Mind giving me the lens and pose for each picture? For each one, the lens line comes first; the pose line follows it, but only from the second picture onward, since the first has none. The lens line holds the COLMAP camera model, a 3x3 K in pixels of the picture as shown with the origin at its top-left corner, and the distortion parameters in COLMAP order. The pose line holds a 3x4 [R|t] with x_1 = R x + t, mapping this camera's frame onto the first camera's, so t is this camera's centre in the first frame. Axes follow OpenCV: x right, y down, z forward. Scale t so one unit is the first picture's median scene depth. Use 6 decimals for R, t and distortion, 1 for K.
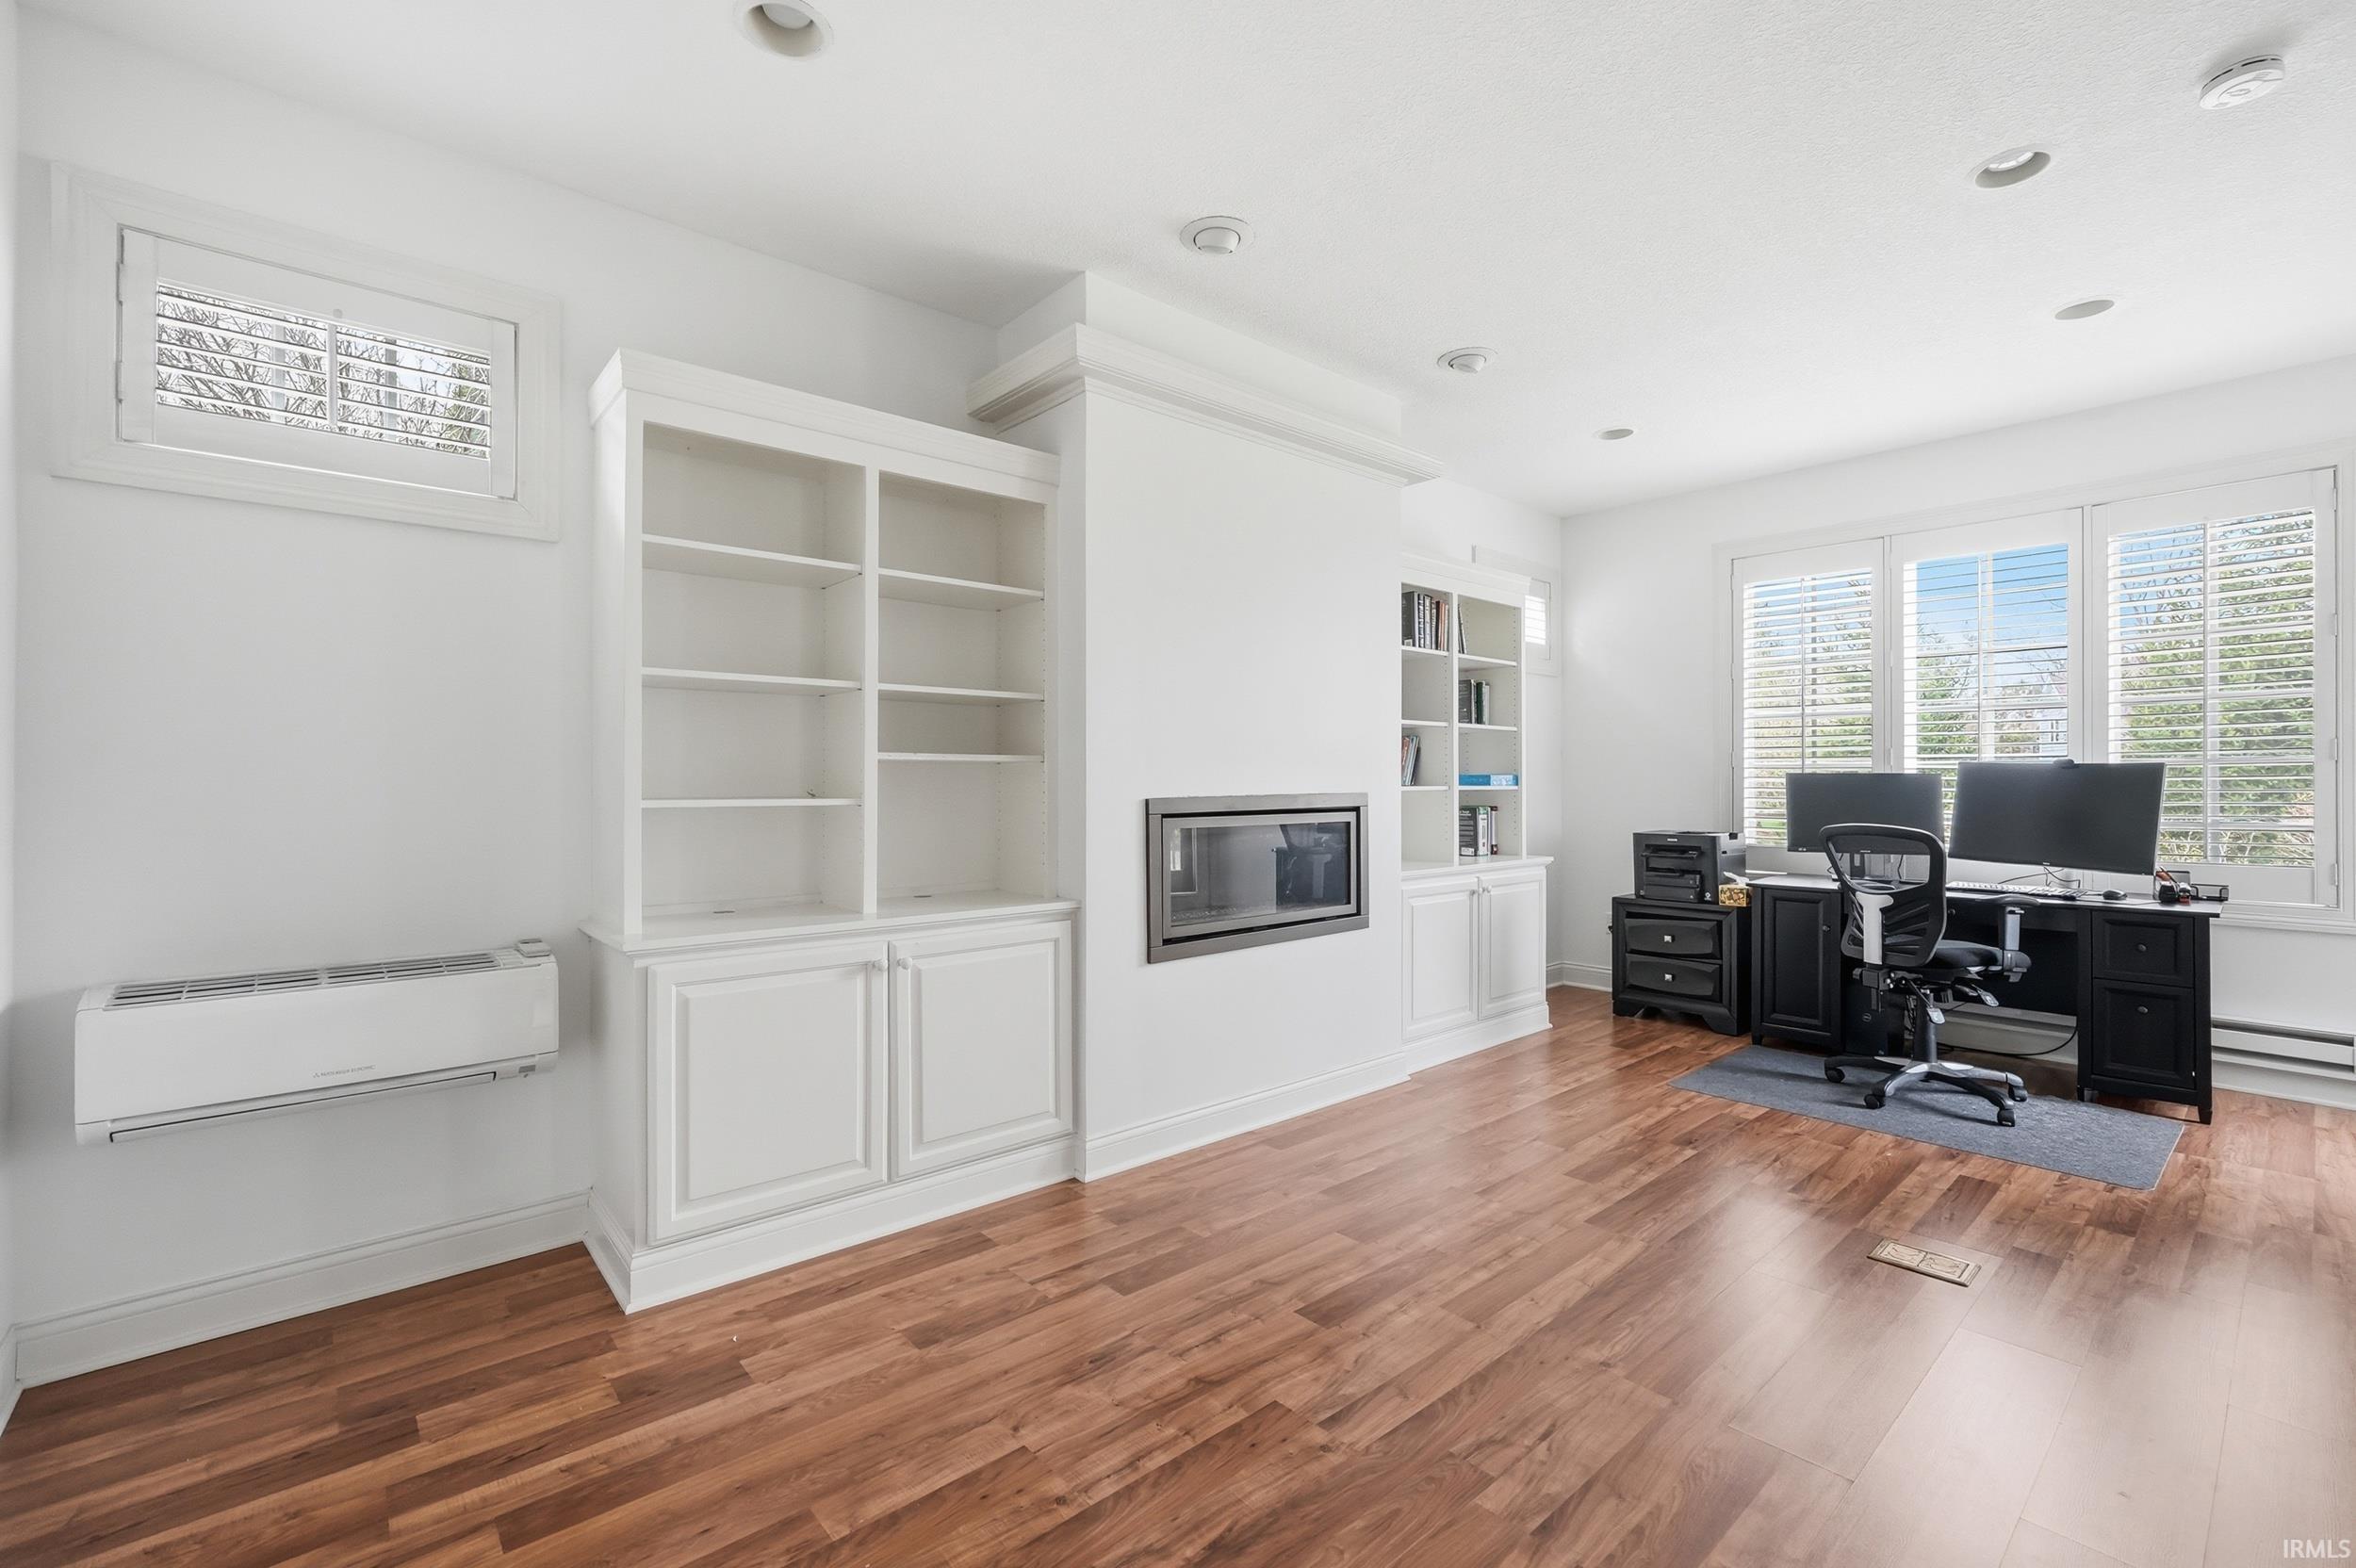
lens RADIAL K [[1011.1, 0, 1169.8], [0, 1011.1, 781.6], [0, 0, 1]] dist [-0.016009, 0.003729]
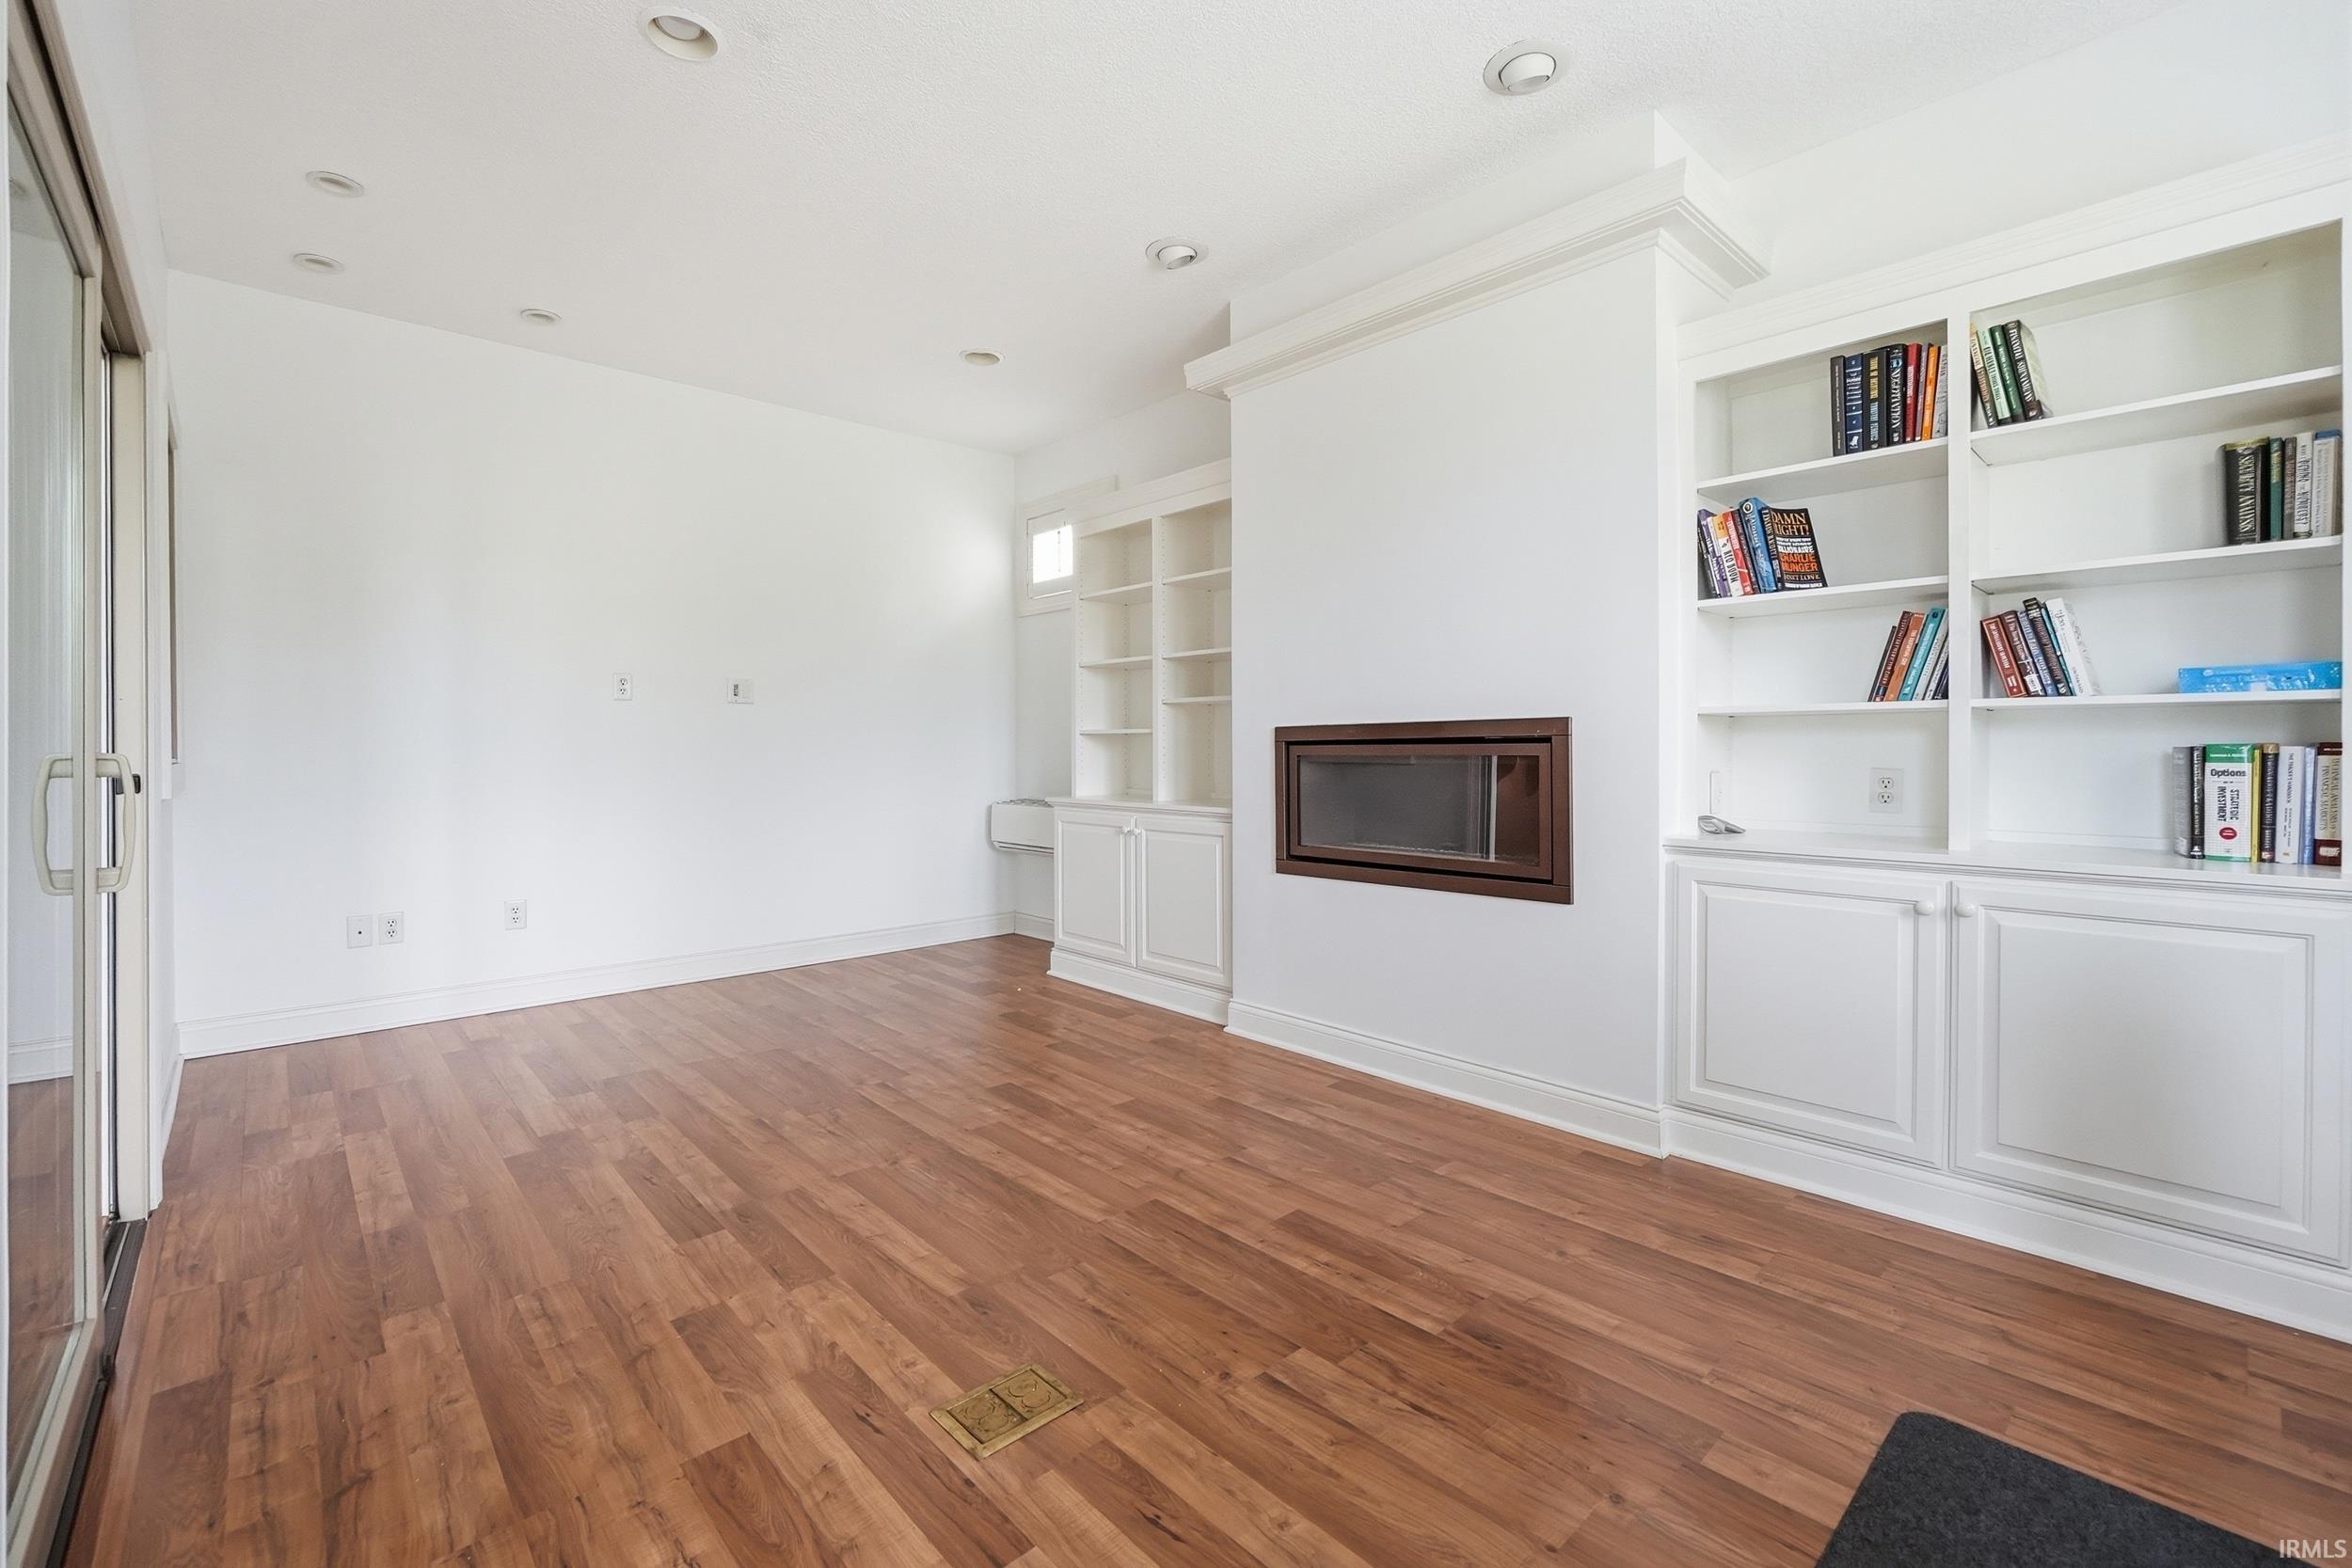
lens RADIAL K [[1009.3, 0, 1181.2], [0, 1009.3, 750.5], [0, 0, 1]] dist [-0.016009, 0.003729]
pose [[0.028109, 0.007044, -0.999580, 1.005805], [0.007475, 0.999946, 0.007256, 0.031148], [0.999577, -0.007676, 0.028055, 0.781736]]
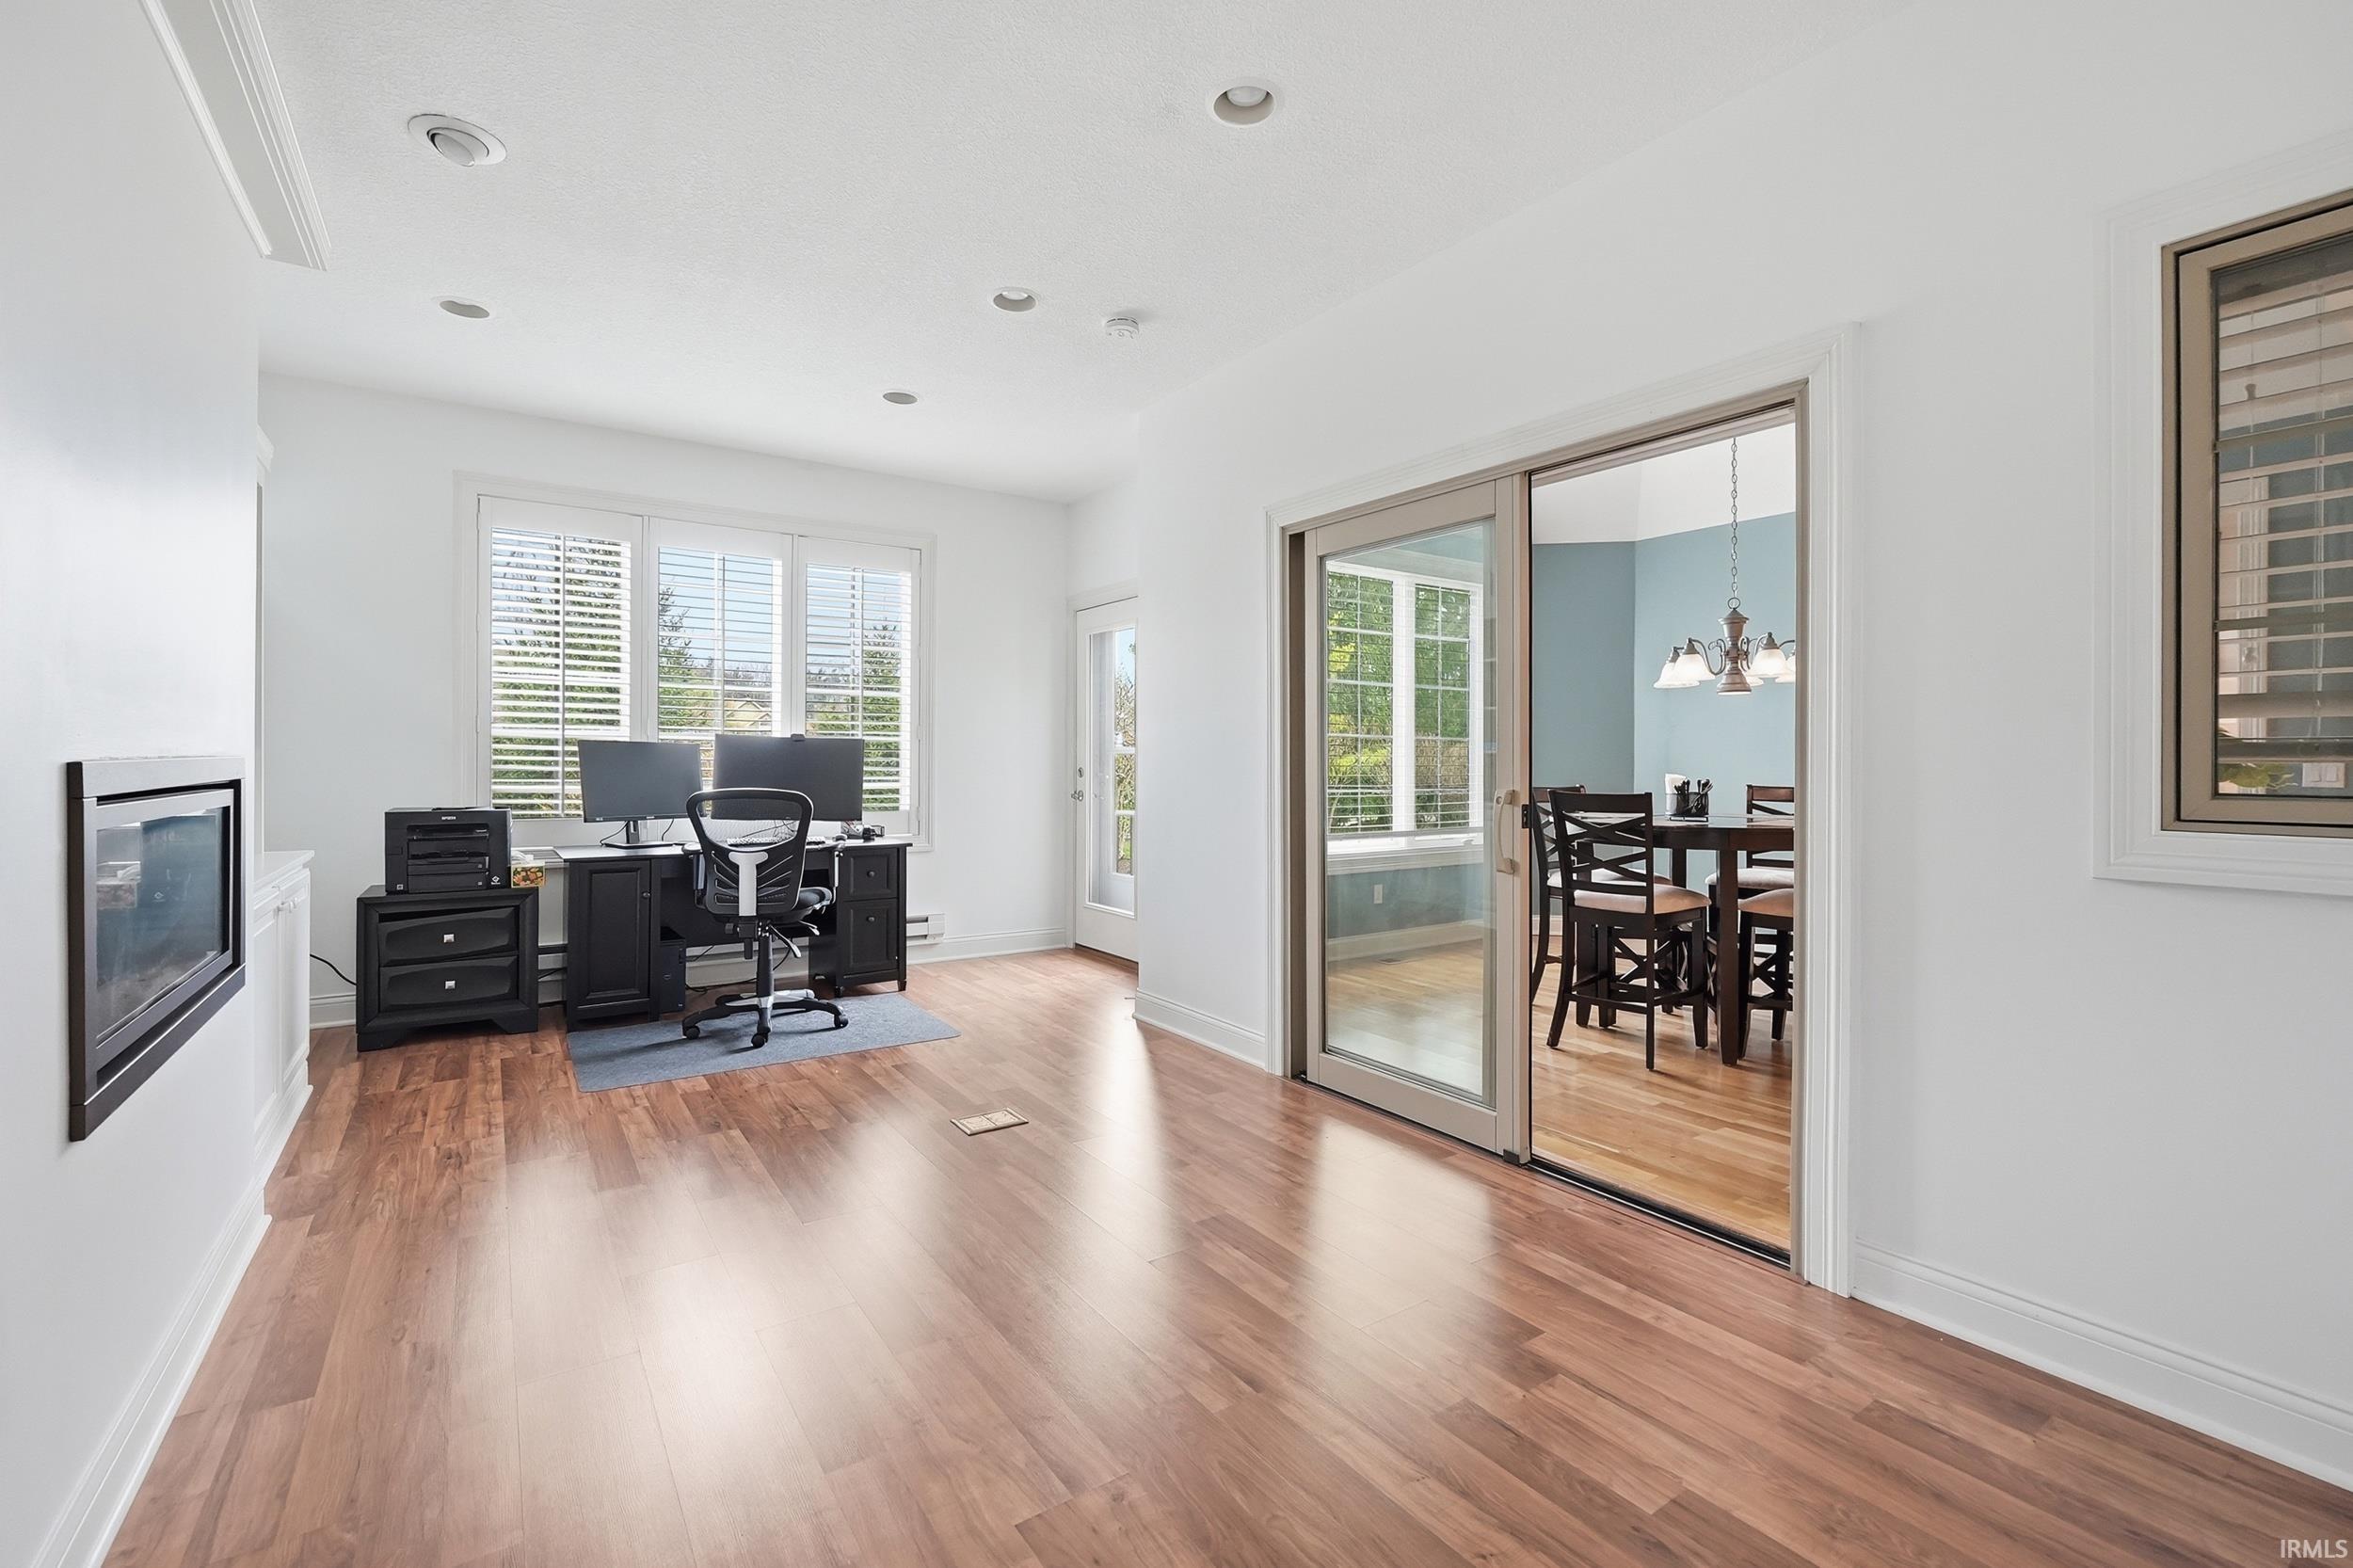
lens RADIAL K [[1009.9, 0, 1191.1], [0, 1009.9, 767.8], [0, 0, 1]] dist [-0.016009, 0.003729]
pose [[0.105079, -0.002498, 0.994461, -0.359637], [-0.007735, 0.999965, 0.003329, 0.013172], [-0.994434, -0.008042, 0.105056, 0.434378]]
